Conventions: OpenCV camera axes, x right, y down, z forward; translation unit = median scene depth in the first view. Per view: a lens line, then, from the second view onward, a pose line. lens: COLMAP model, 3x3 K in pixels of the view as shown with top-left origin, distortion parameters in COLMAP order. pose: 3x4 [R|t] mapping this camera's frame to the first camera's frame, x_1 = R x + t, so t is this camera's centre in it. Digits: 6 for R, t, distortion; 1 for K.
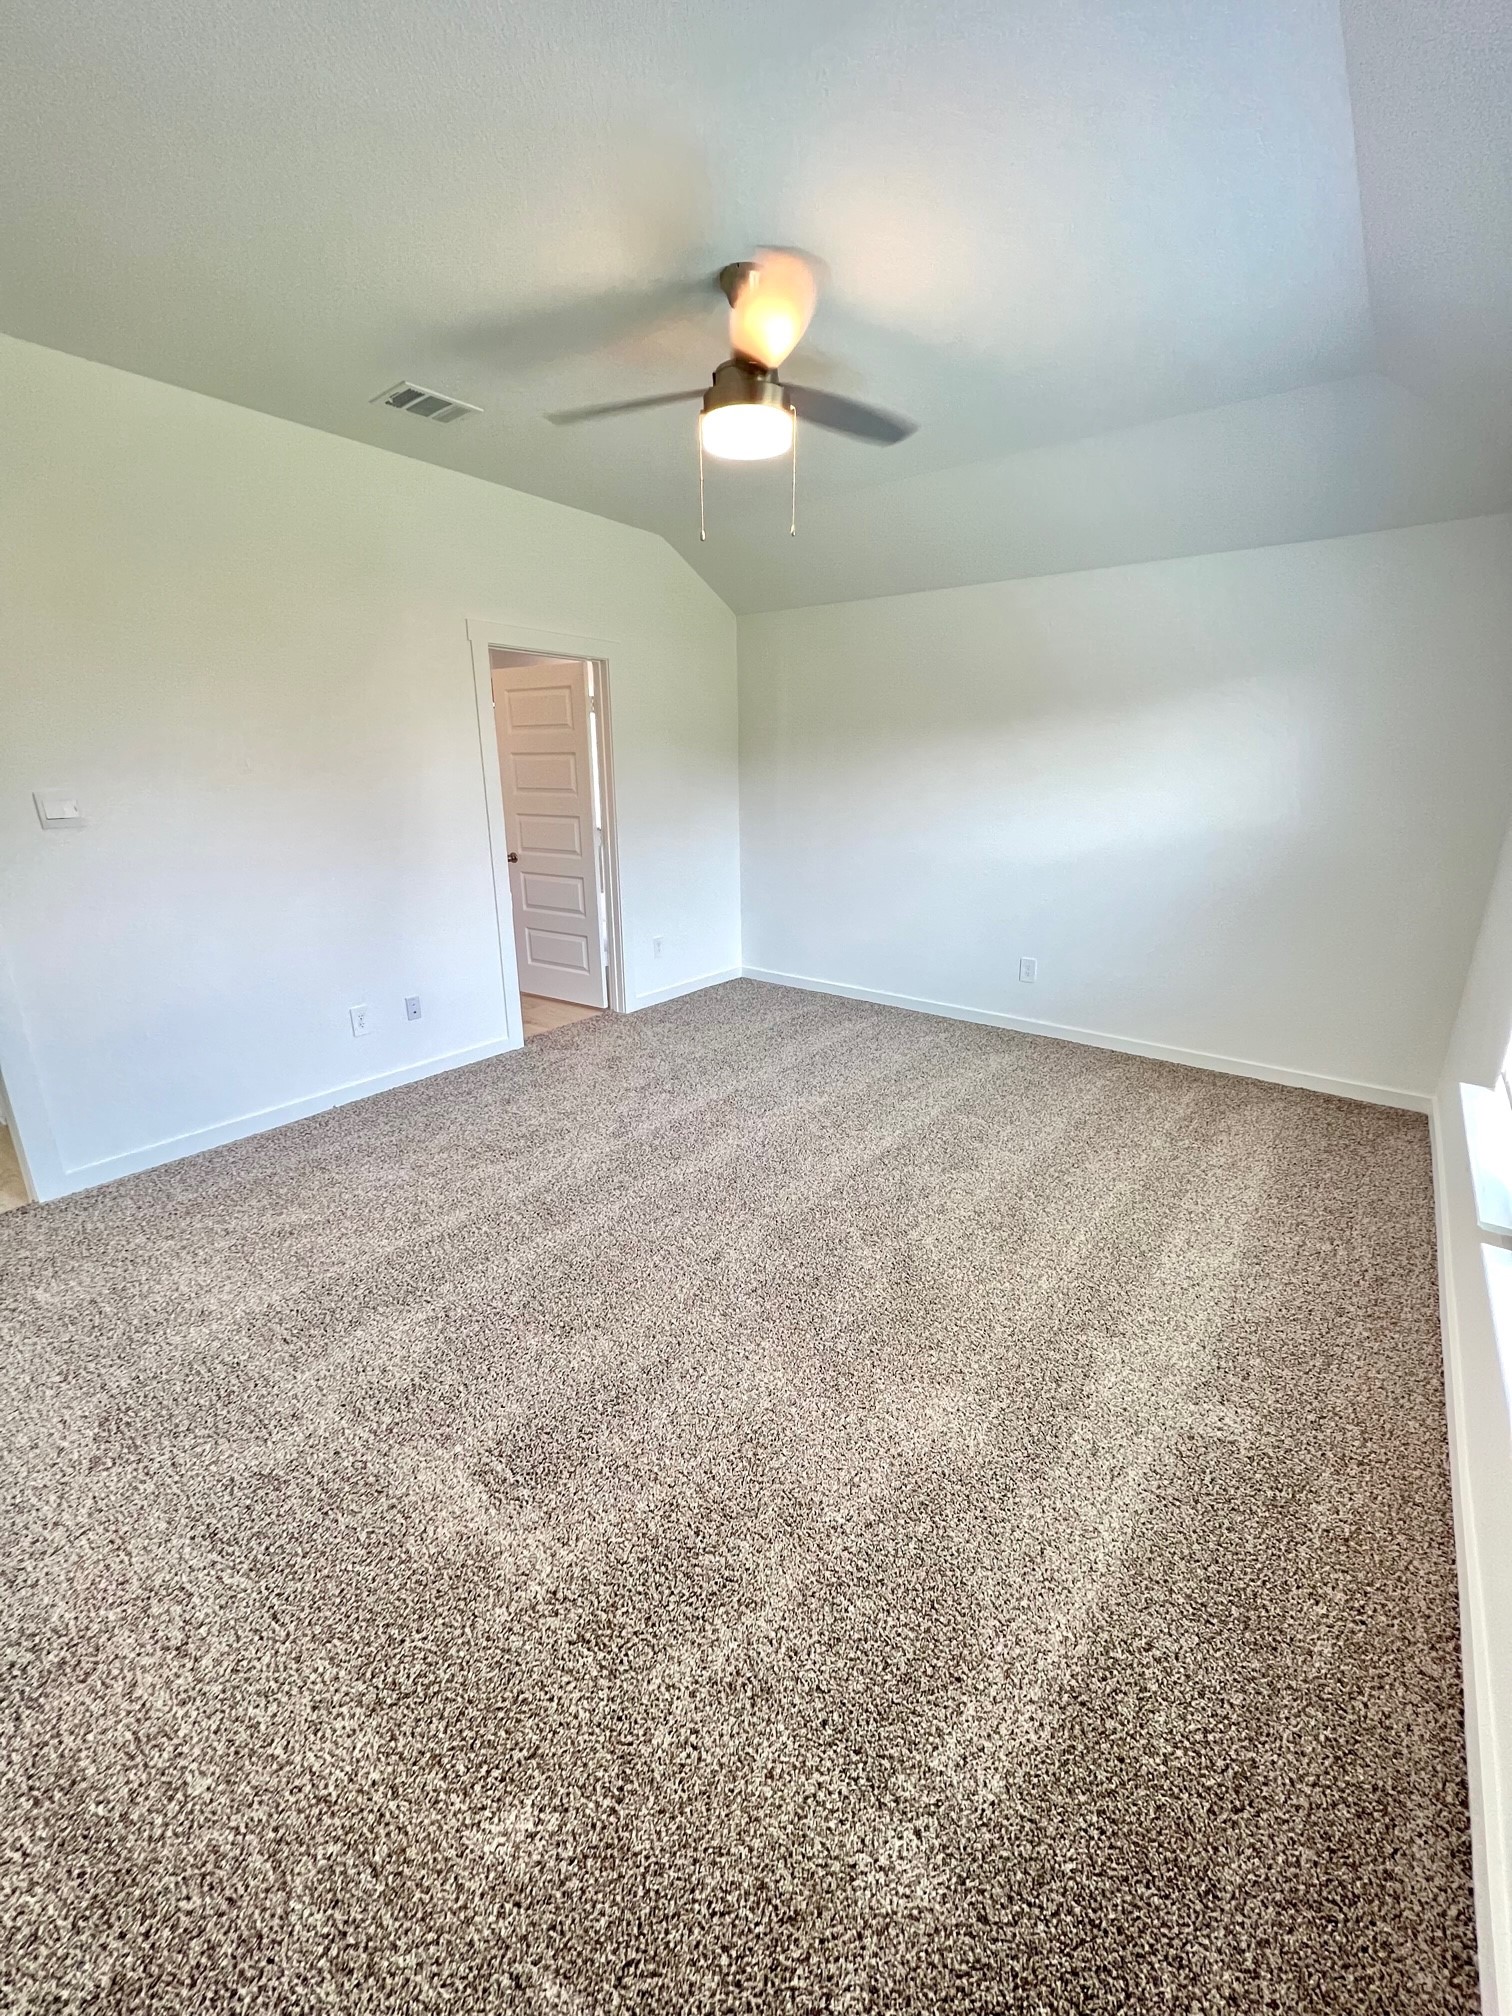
lens RADIAL K [[803.8, 0, 758.5], [0, 803.8, 1016.5], [0, 0, 1]] dist [0.000397, -0.000121]
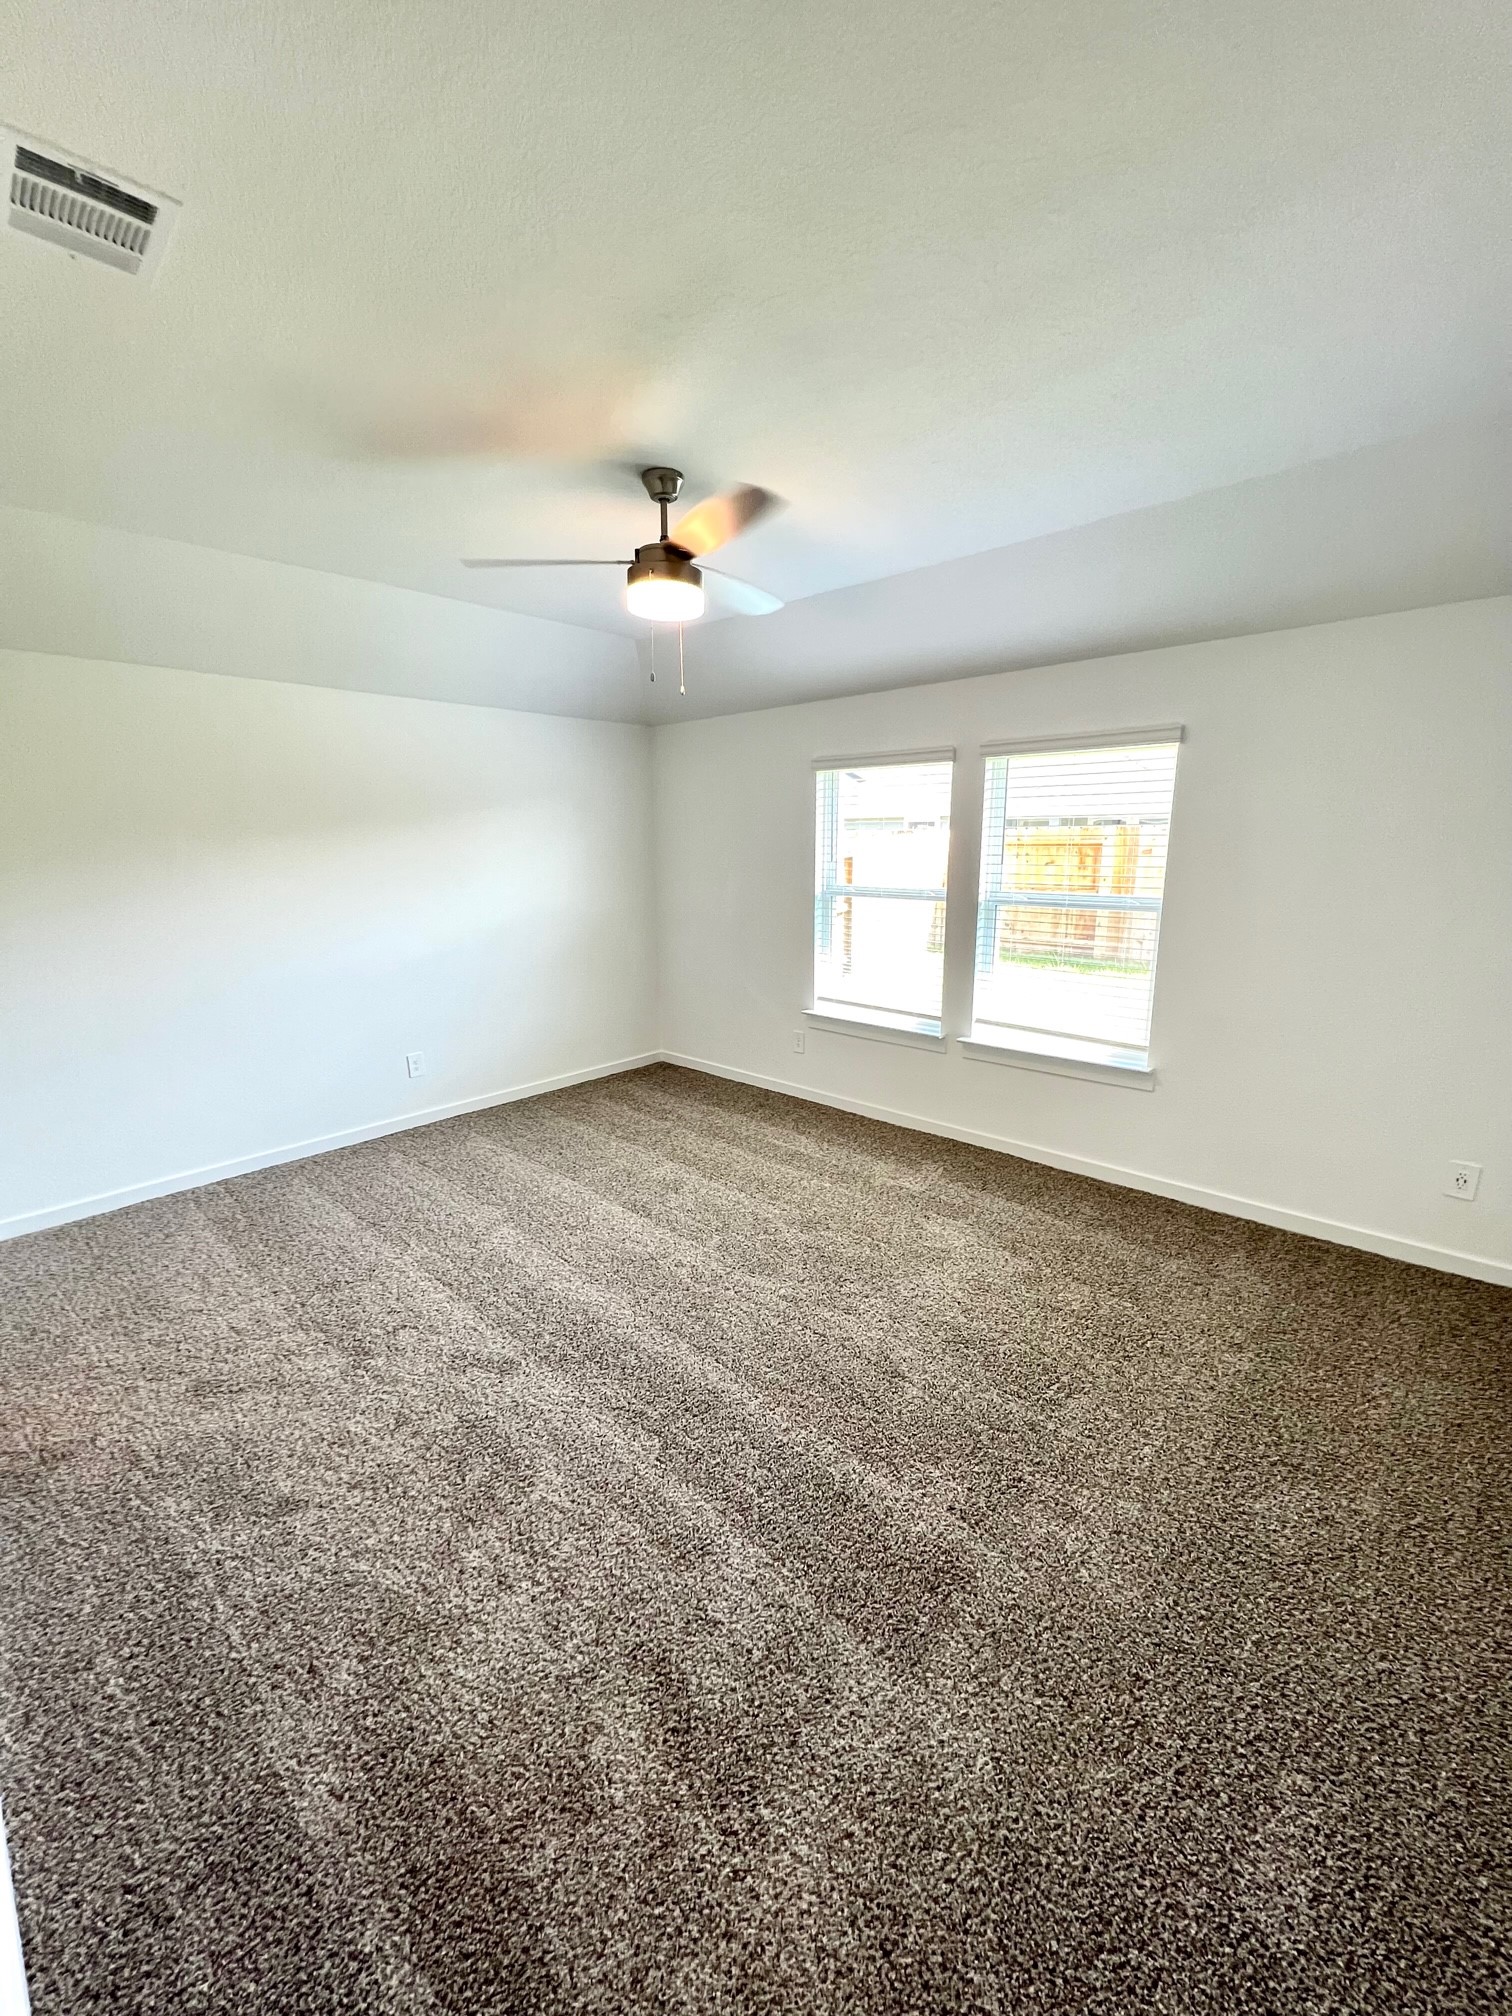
lens RADIAL K [[803.8, 0, 758.1], [0, 803.8, 1000.3], [0, 0, 1]] dist [0.000397, -0.000121]
pose [[0.081014, -0.193241, 0.977801, -0.817528], [0.307285, 0.938082, 0.159932, -0.219890], [-0.948163, 0.287507, 0.135378, 0.579754]]
